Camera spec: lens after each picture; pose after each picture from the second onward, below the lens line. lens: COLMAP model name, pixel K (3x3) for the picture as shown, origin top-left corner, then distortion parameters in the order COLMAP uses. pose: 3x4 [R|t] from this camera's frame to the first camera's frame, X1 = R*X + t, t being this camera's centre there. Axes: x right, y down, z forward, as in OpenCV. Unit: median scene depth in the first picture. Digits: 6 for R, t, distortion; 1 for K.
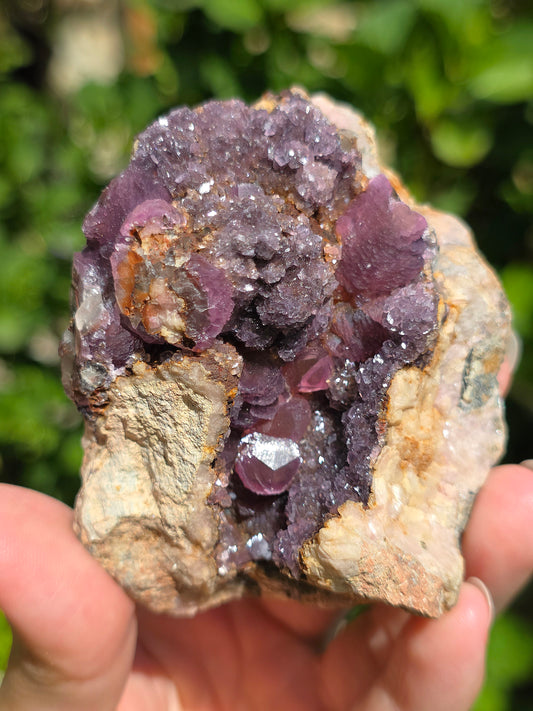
lens RADIAL K [[1041.0, 0, 266.5], [0, 1041.0, 355.5], [0, 0, 1]] dist [0.206914, -1.431867]
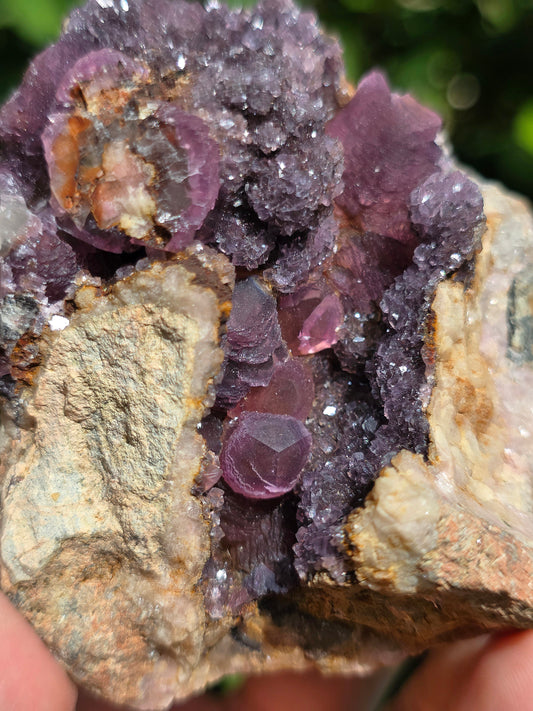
lens RADIAL K [[1041.0, 0, 266.5], [0, 1041.0, 355.5], [0, 0, 1]] dist [0.206914, -1.431867]
pose [[0.985338, -0.058337, 0.160328, -0.115156], [0.102425, 0.953805, -0.282427, 0.256382], [-0.136446, 0.294708, 0.945796, 0.323955]]
